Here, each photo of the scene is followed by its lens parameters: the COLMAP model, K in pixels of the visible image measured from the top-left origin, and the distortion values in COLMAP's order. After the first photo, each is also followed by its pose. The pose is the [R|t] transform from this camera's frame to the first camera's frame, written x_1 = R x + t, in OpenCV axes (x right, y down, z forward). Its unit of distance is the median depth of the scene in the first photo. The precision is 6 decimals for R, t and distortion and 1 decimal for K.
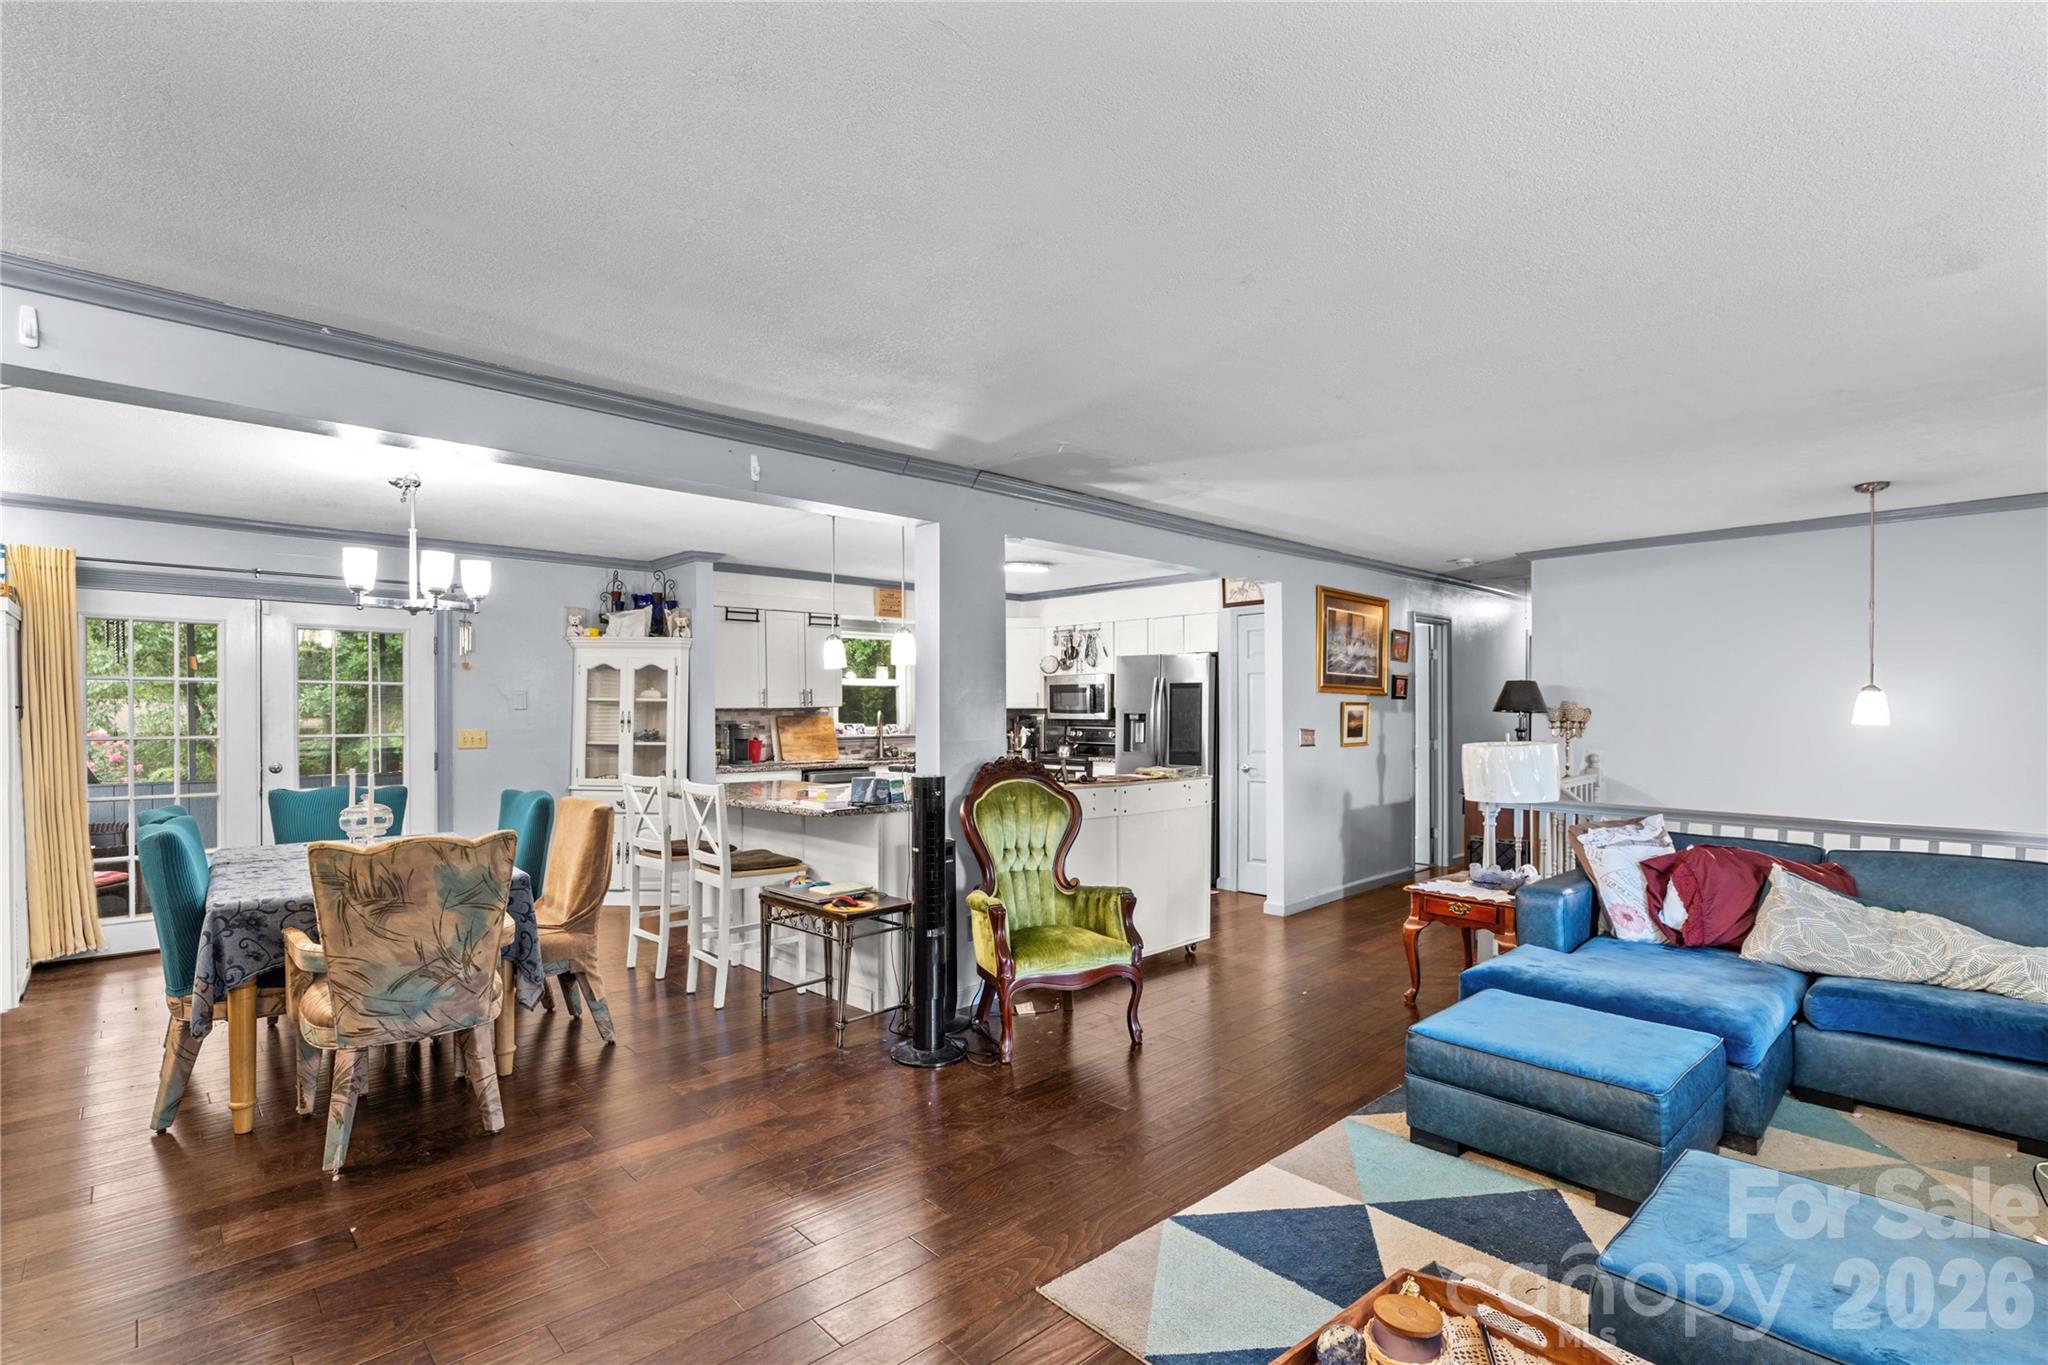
lens RADIAL K [[936.8, 0, 1025.9], [0, 936.8, 705.6], [0, 0, 1]] dist [-0.015577, 0.000118]
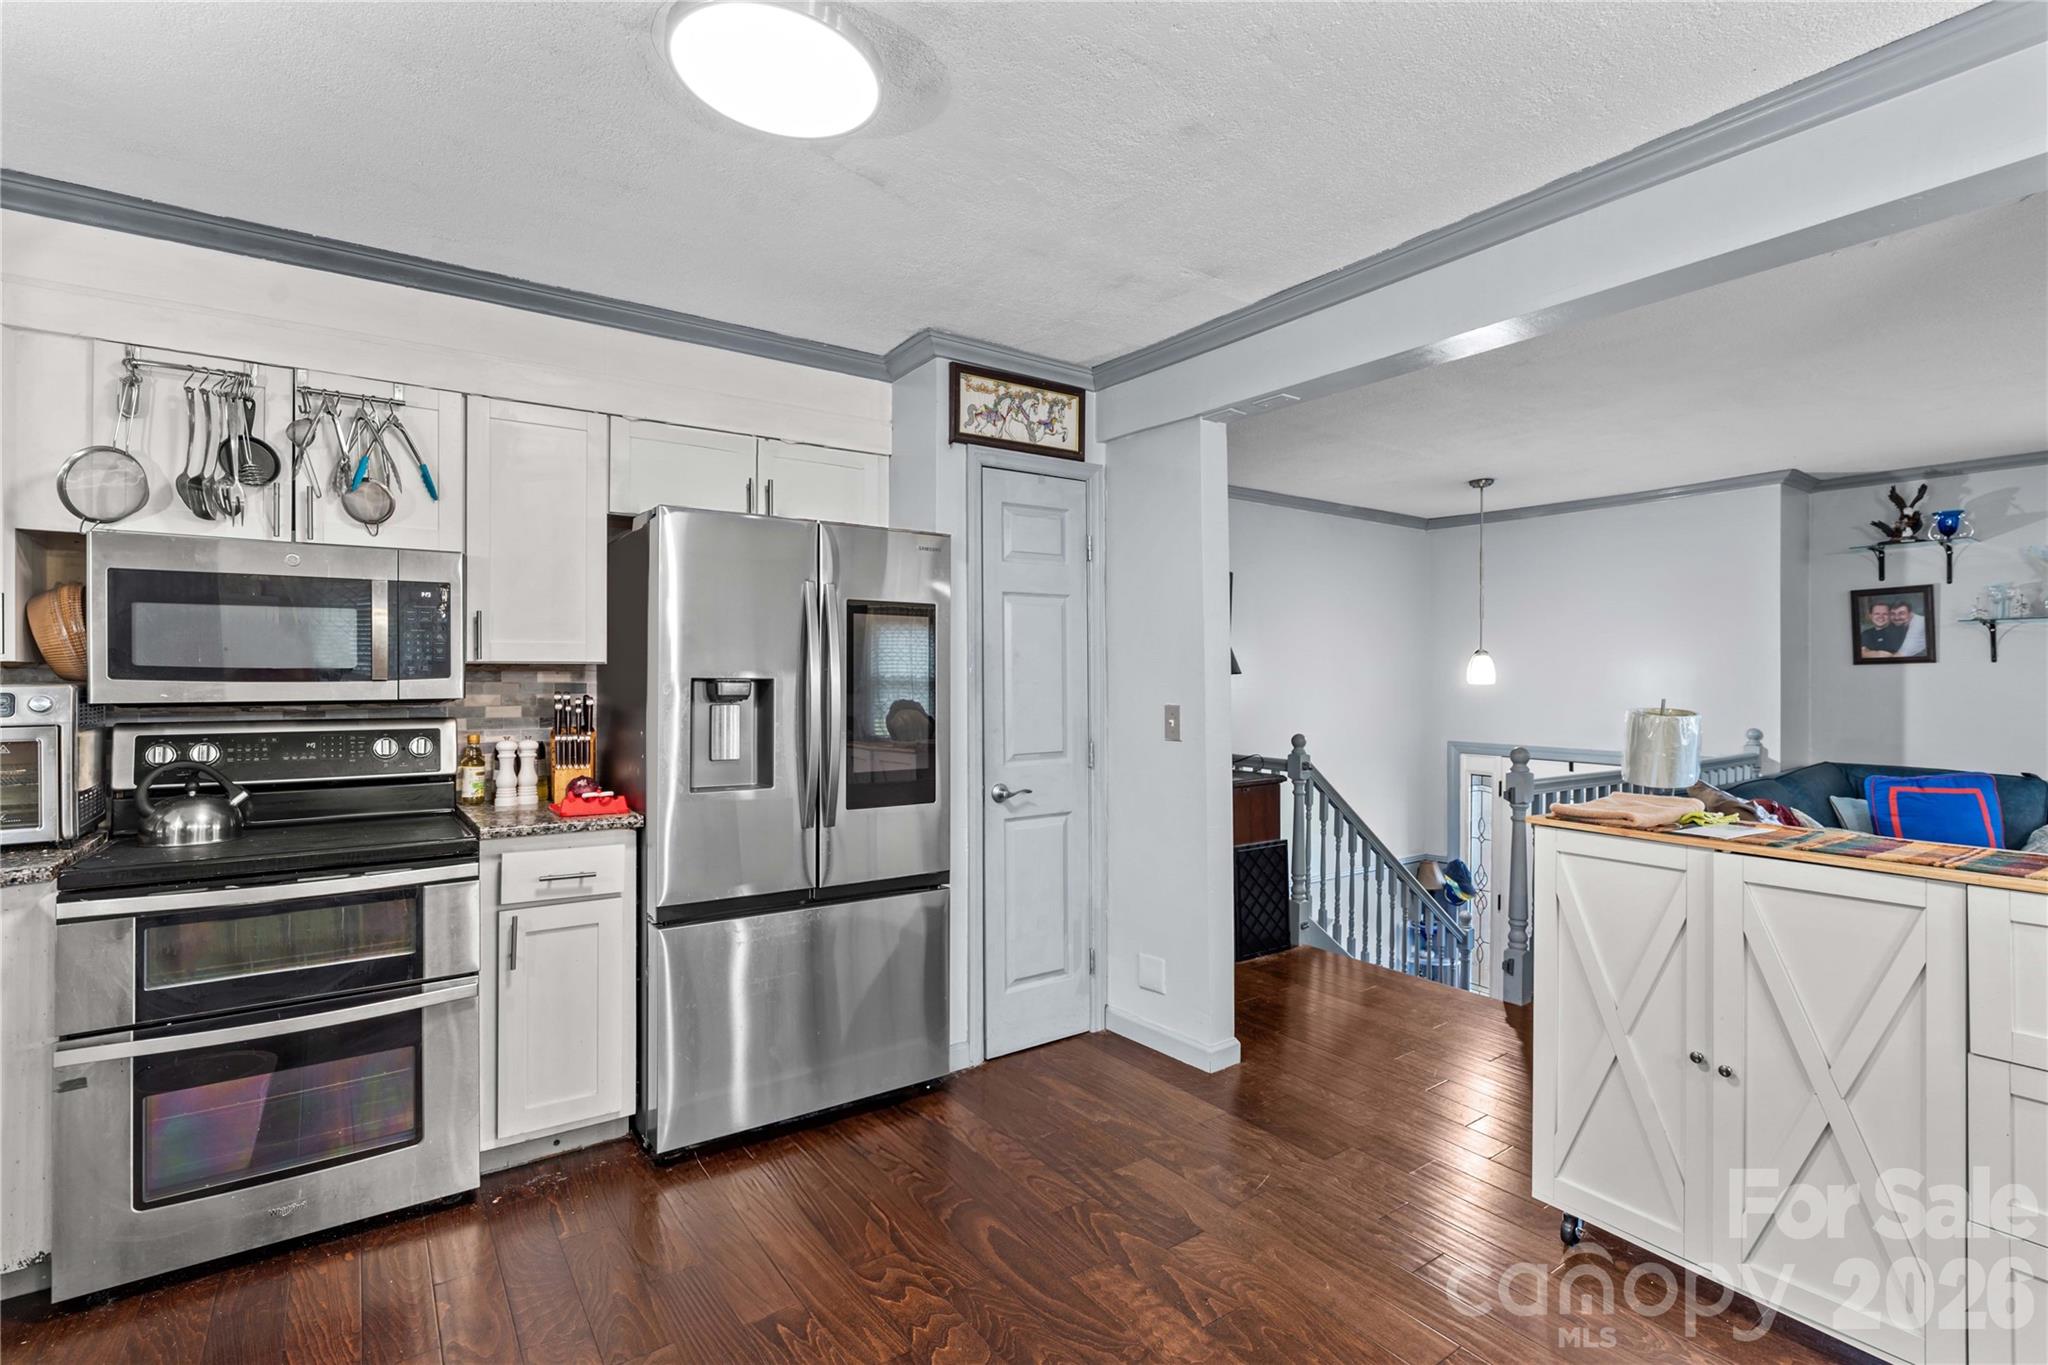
lens RADIAL K [[953.9, 0, 1017.2], [0, 953.9, 679.1], [0, 0, 1]] dist [-0.015316, 0.000932]
pose [[0.139897, -0.003738, 0.990159, -0.229397], [-0.002818, 0.999987, 0.004174, 0.007224], [-0.990162, -0.003374, 0.139885, 0.880956]]
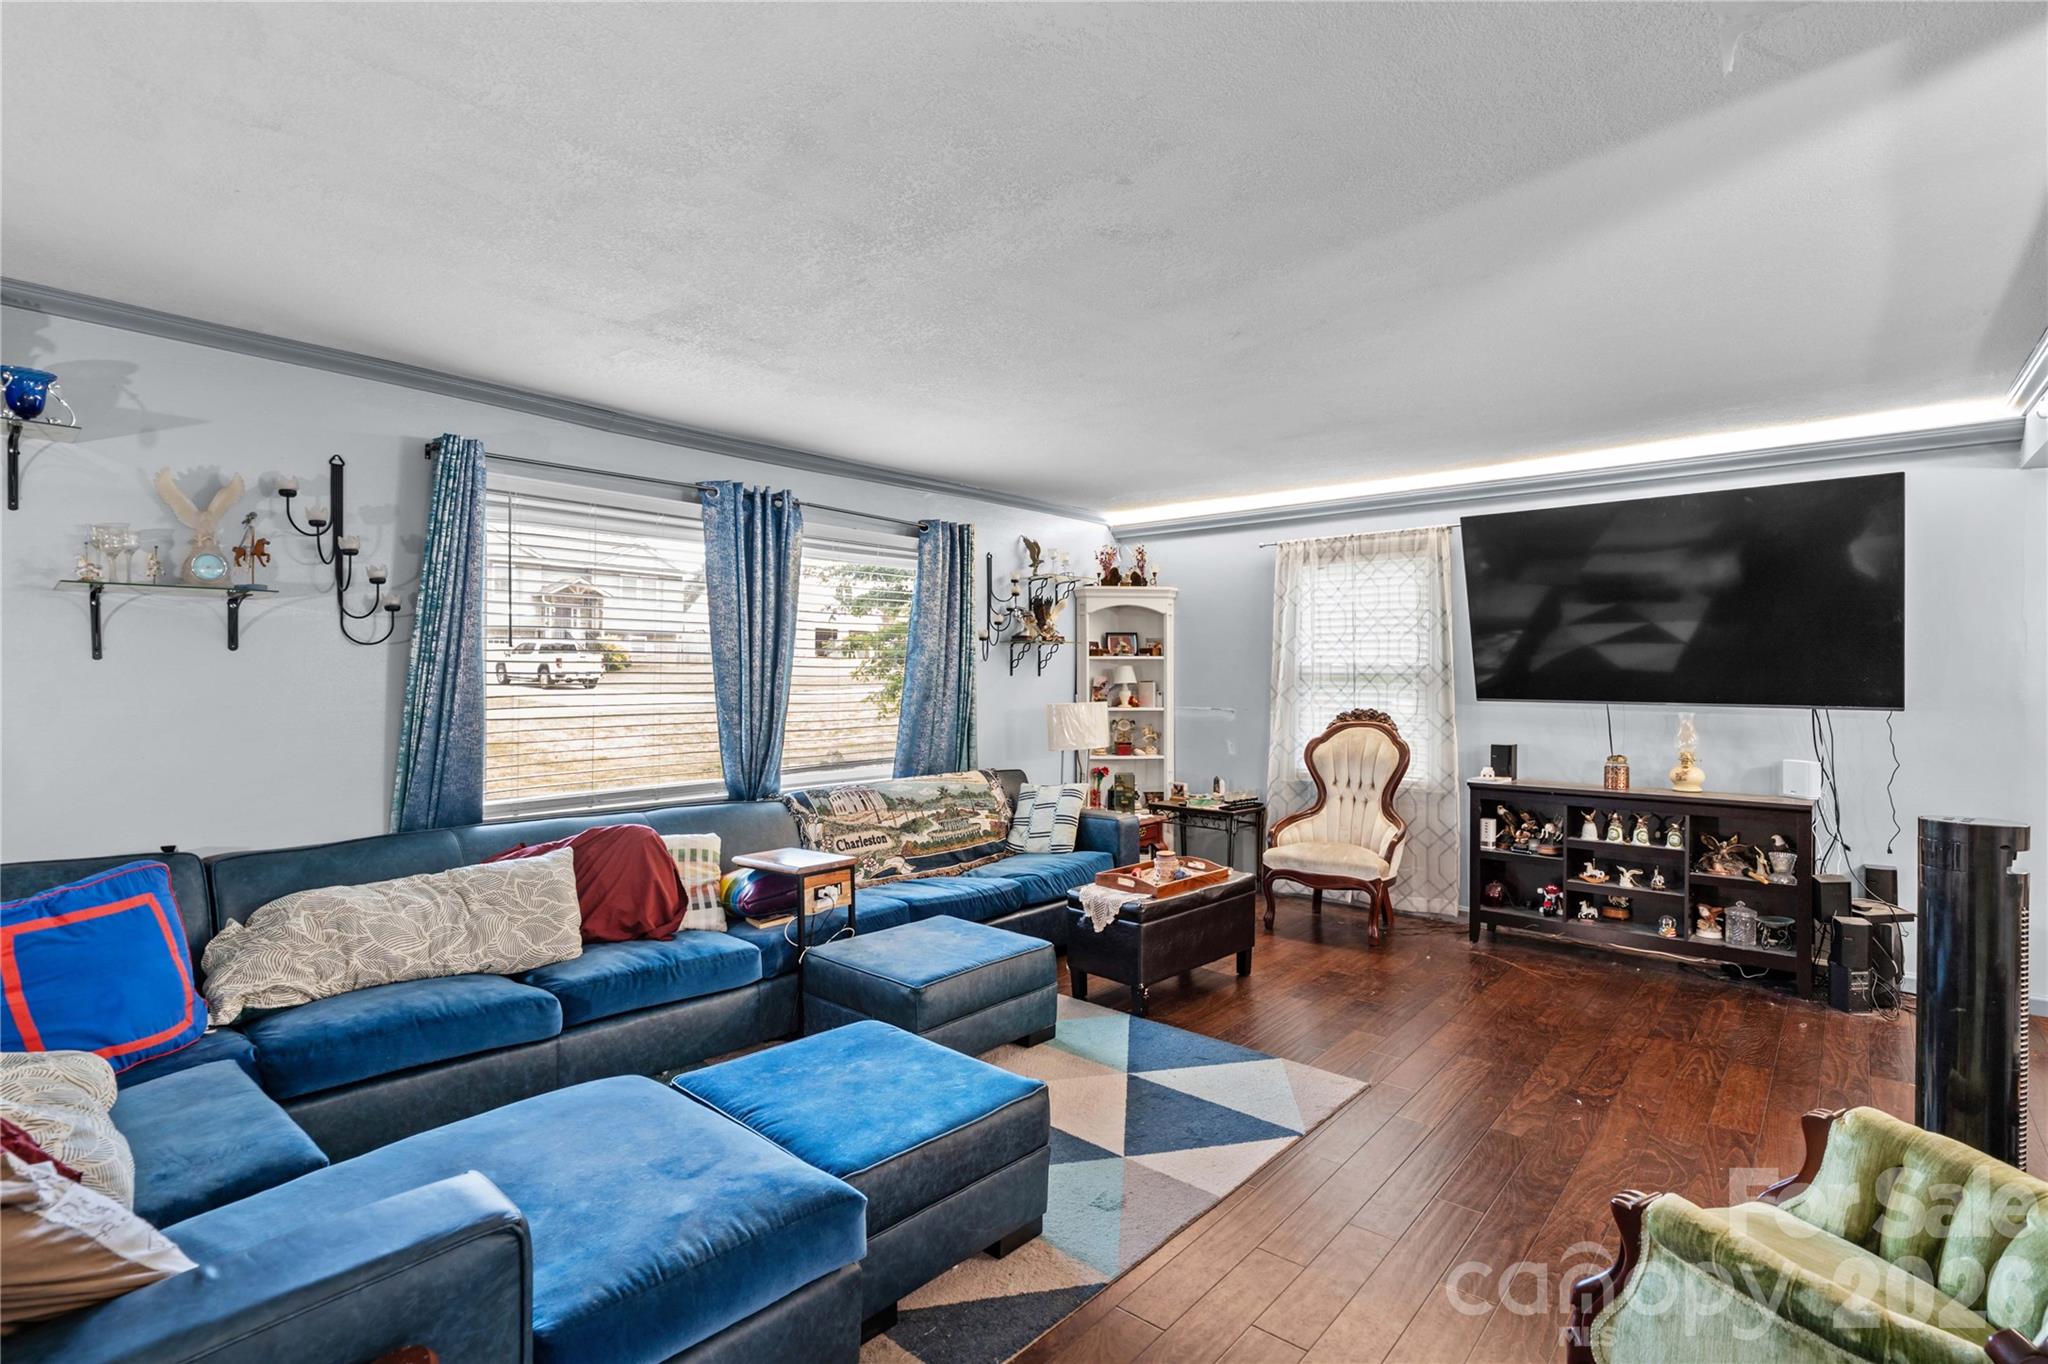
lens RADIAL K [[953.9, 0, 1017.2], [0, 953.9, 678.6], [0, 0, 1]] dist [-0.015316, 0.000932]
pose [[-0.994341, -0.000843, -0.106231, 0.207456], [-0.000927, 0.999999, 0.000739, 0.003415], [0.106231, 0.000833, -0.994341, 0.702400]]
